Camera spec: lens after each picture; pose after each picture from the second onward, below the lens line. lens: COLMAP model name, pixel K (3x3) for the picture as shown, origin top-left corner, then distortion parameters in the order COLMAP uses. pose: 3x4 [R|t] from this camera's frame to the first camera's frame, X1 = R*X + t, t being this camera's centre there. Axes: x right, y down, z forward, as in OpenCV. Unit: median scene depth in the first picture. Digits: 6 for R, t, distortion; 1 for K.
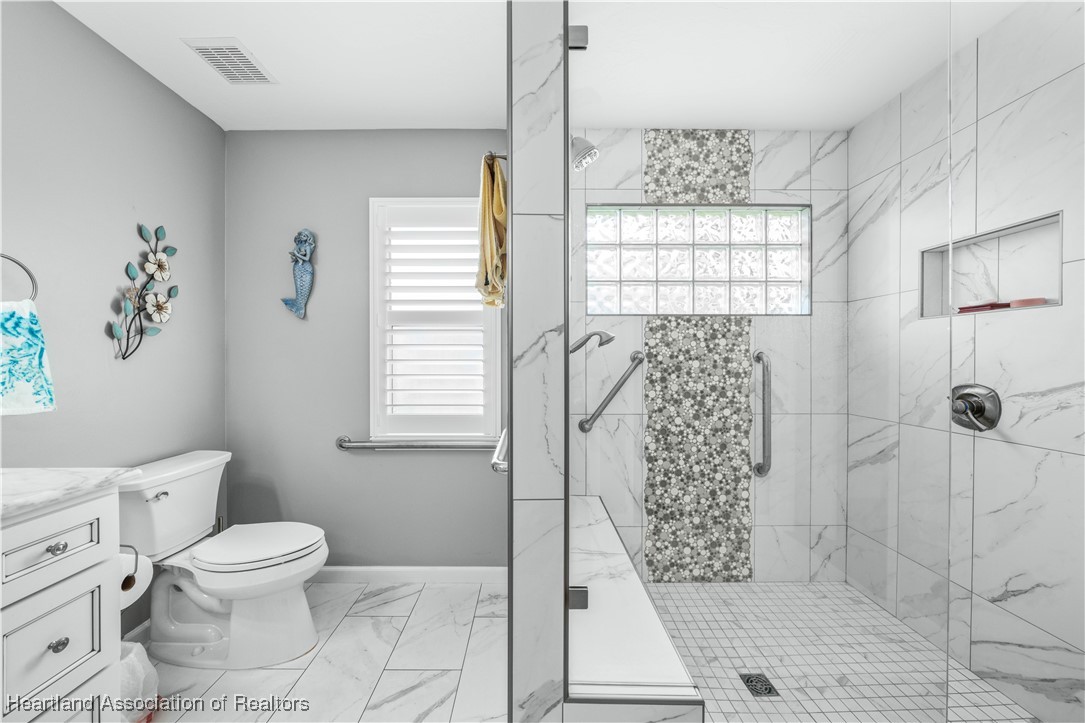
lens RADIAL K [[371.0, 0, 534.6], [0, 371.0, 360.0], [0, 0, 1]] dist [-0.008268, 0.000125]
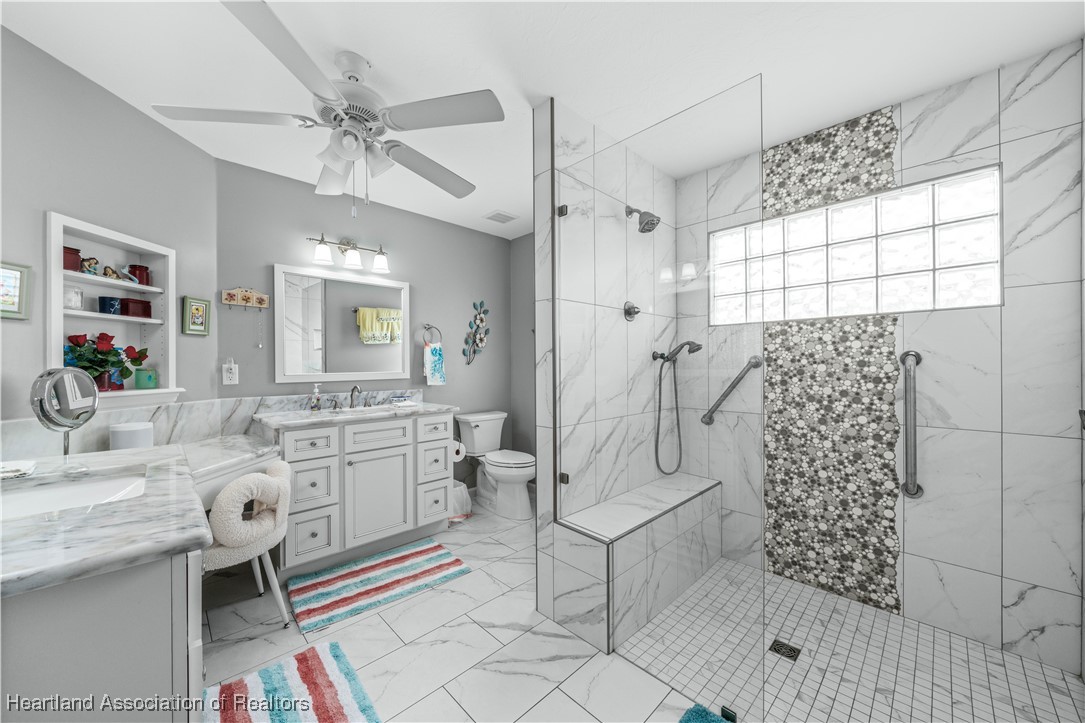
lens RADIAL K [[387.3, 0, 539.3], [0, 387.3, 363.0], [0, 0, 1]] dist [-0.009506, -0.000062]
pose [[0.701242, -0.006175, -0.712897, 0.639977], [0.003058, 0.999979, -0.005654, 0.001694], [0.712917, 0.001785, 0.701246, -0.256376]]
